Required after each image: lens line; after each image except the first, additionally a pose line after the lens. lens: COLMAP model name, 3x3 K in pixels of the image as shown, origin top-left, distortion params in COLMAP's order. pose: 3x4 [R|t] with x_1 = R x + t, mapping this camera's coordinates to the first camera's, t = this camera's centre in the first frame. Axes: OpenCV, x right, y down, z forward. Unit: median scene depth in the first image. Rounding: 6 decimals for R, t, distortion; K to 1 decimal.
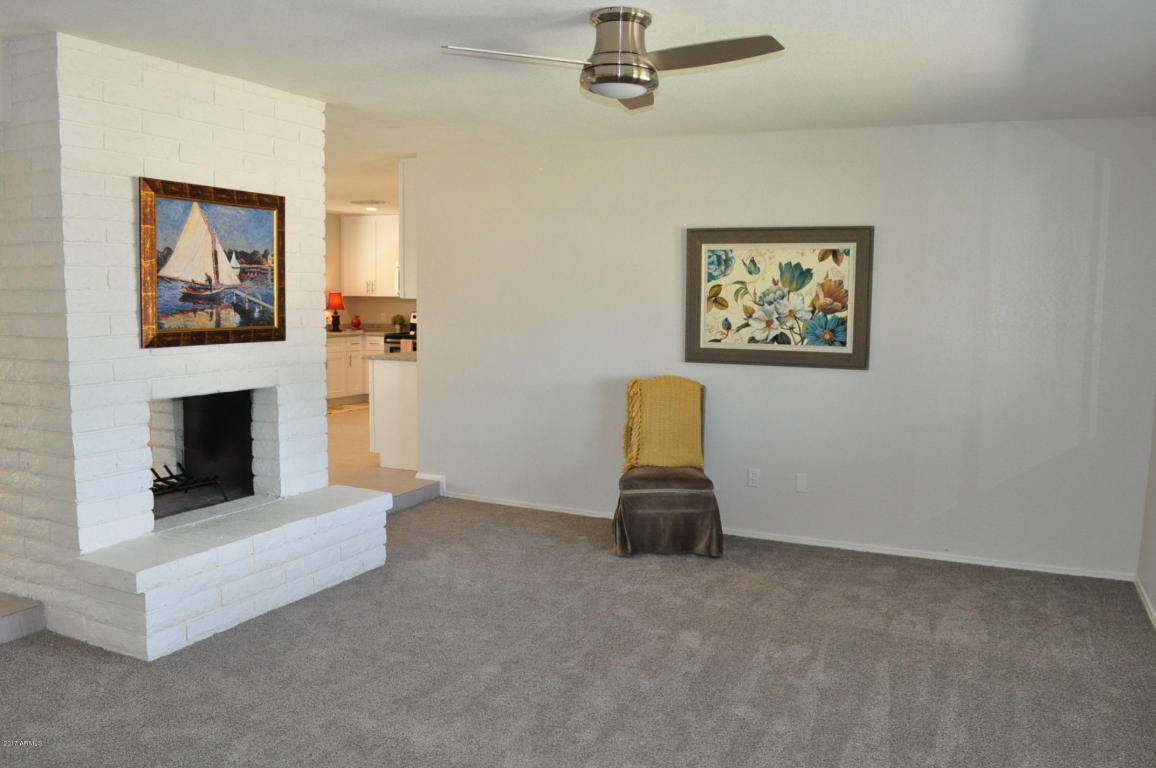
lens RADIAL K [[927.4, 0, 578.6], [0, 927.4, 384.8], [0, 0, 1]] dist [-0.083772, 0.012062]
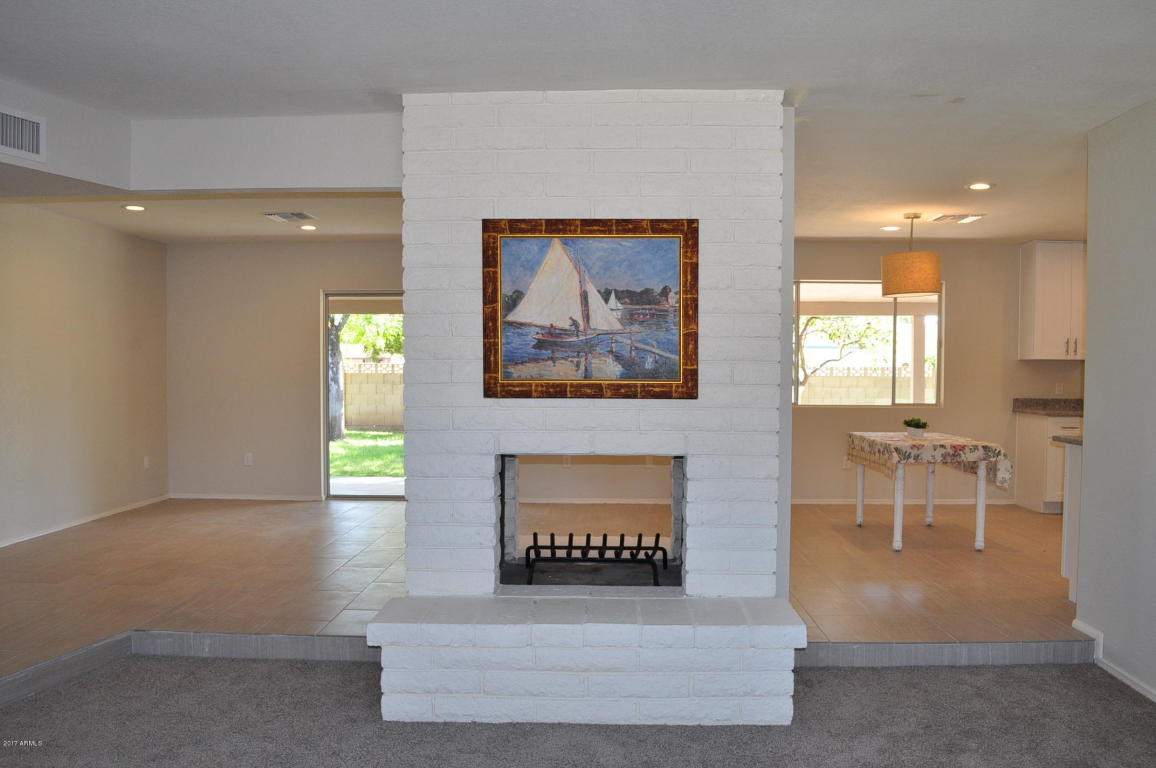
lens RADIAL K [[927.4, 0, 578.1], [0, 927.4, 383.5], [0, 0, 1]] dist [-0.083772, 0.012062]
pose [[0.398066, 0.010704, -0.917294, 0.374254], [-0.086282, 0.995936, -0.025821, -0.031992], [0.913290, 0.089424, 0.397372, 0.588723]]
